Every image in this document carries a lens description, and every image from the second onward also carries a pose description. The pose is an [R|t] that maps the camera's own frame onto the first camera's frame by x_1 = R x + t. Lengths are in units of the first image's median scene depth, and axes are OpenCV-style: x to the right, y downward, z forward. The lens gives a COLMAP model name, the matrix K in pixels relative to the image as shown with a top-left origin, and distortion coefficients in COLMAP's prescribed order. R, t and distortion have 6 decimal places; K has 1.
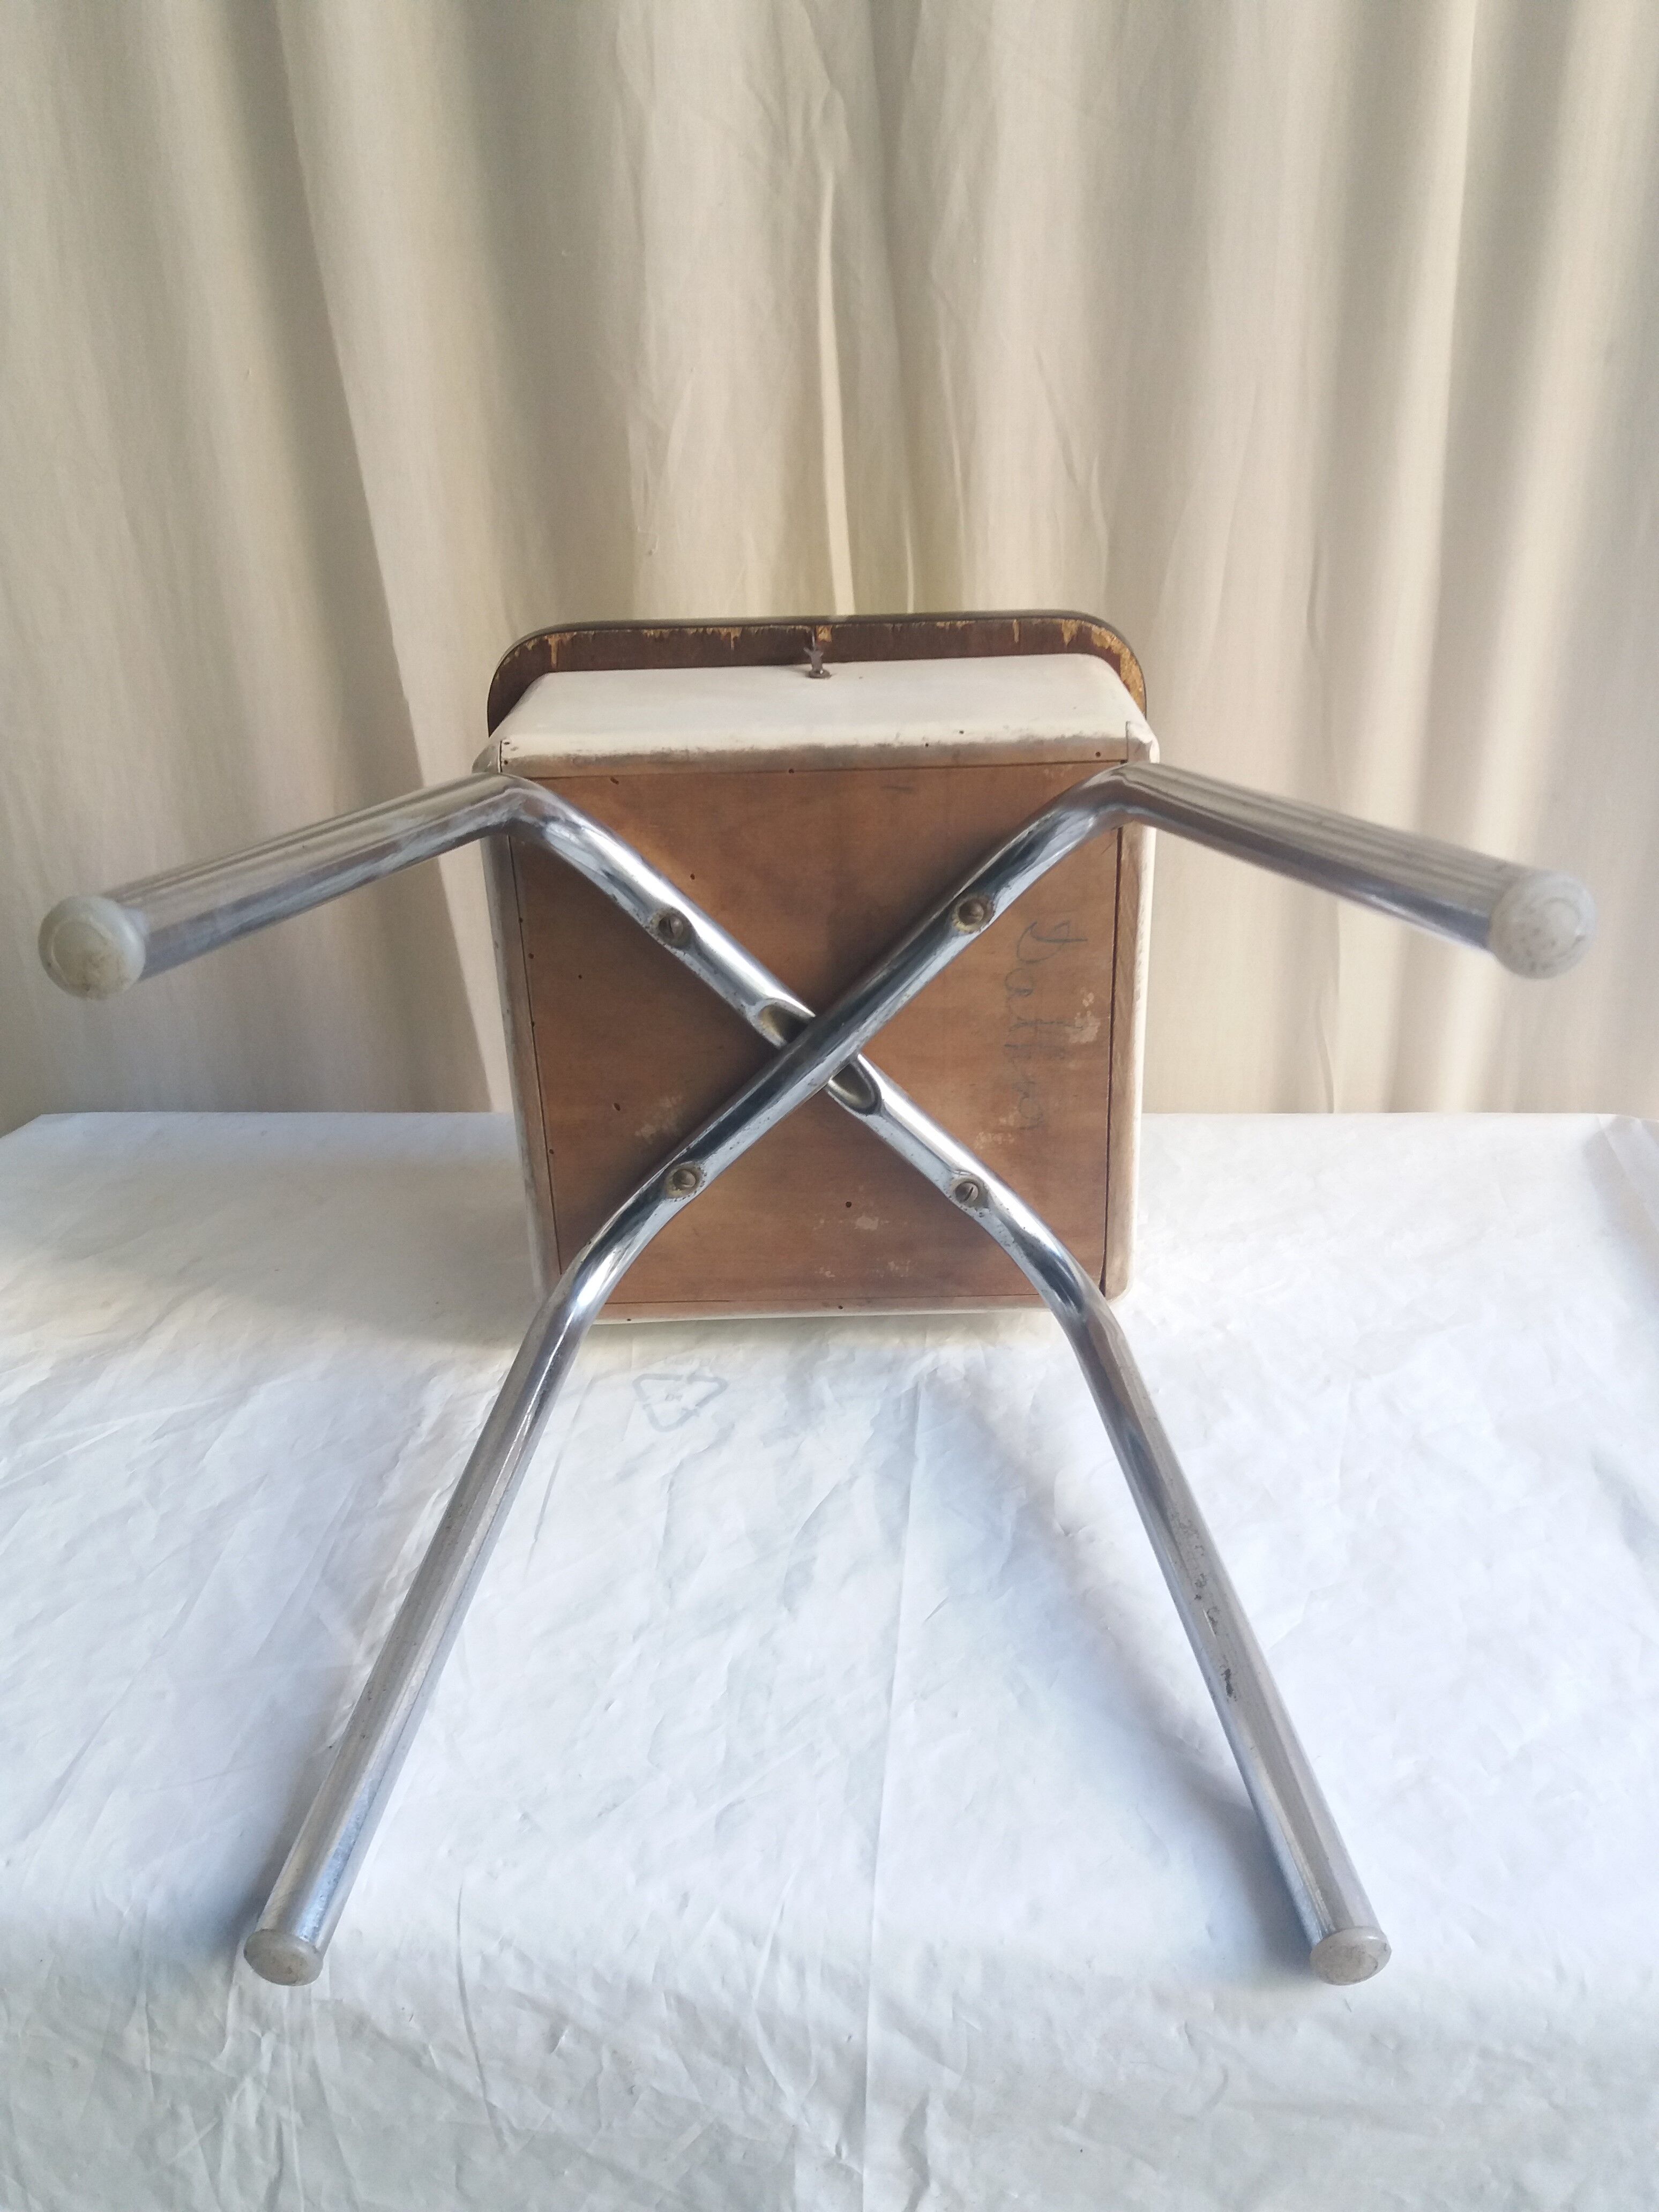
lens RADIAL K [[1785.8, 0, 841.3], [0, 1785.8, 1153.2], [0, 0, 1]] dist [-0.026672, -0.027690]
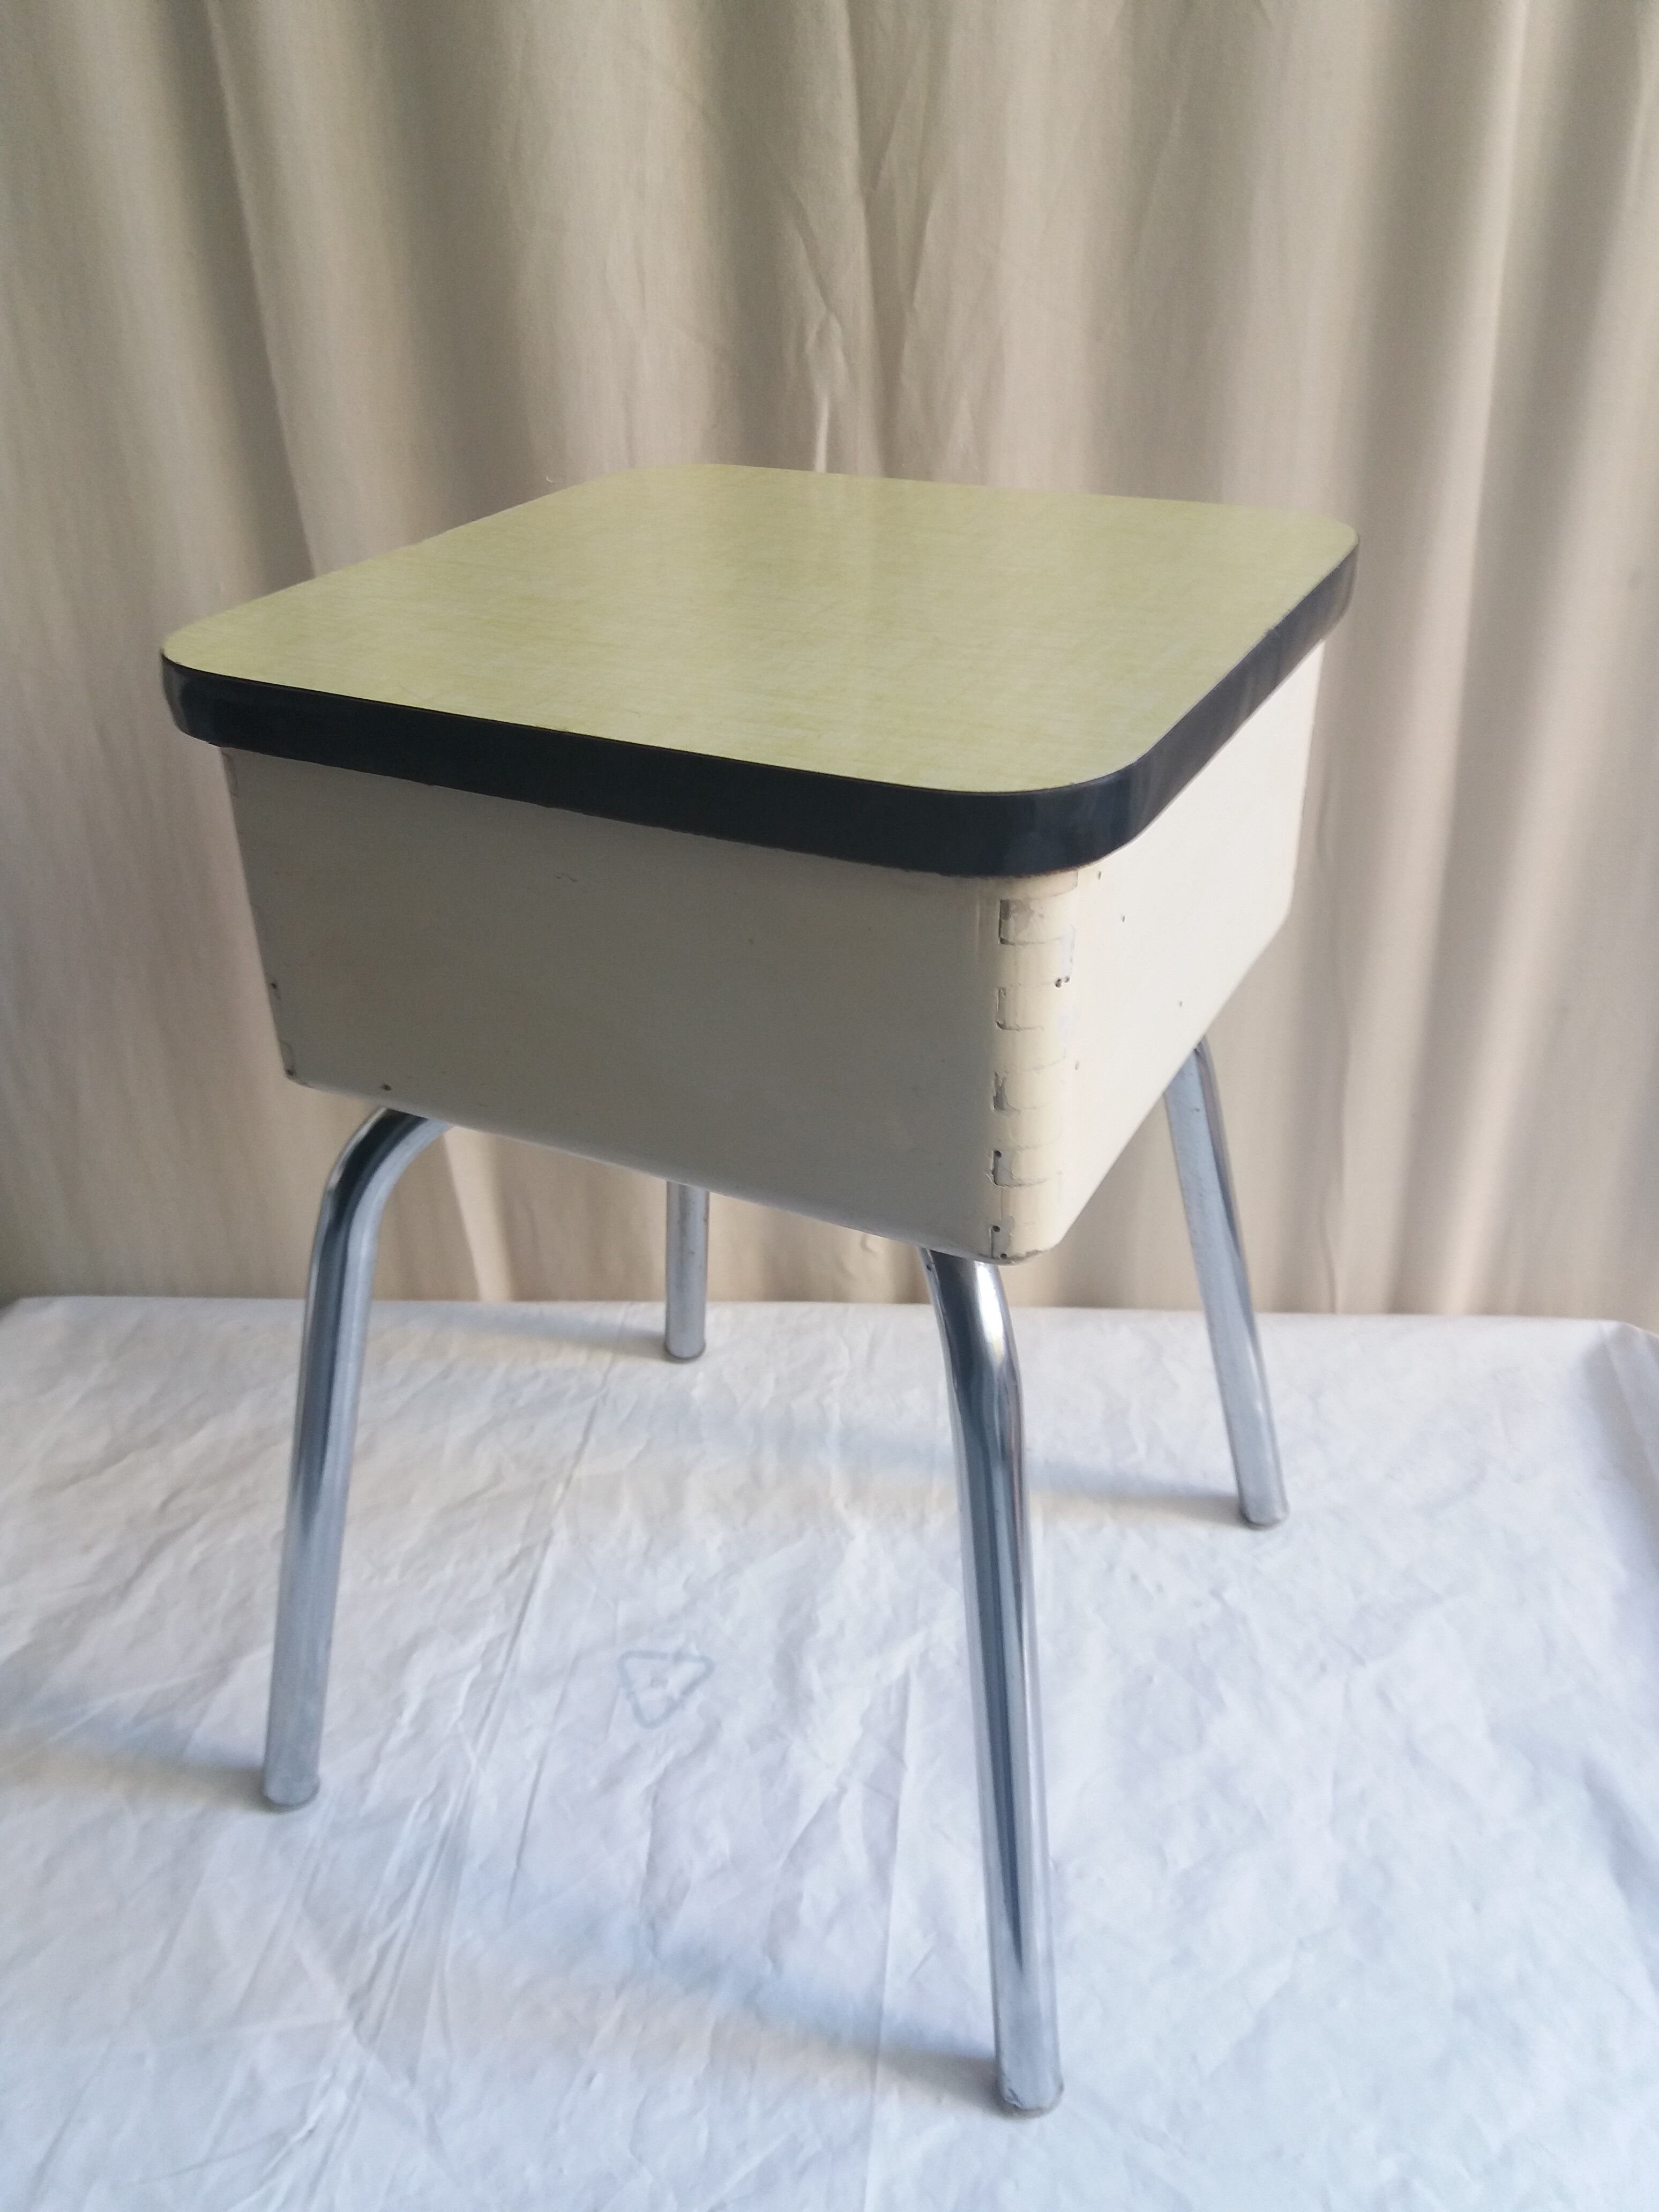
lens RADIAL K [[1785.8, 0, 861.5], [0, 1785.8, 1106.3], [0, 0, 1]] dist [-0.026672, -0.027690]
pose [[0.999943, 0.007149, 0.007918, 0.007848], [-0.007394, 0.999482, 0.031321, -0.234729], [-0.007690, -0.031378, 0.999478, 0.027512]]
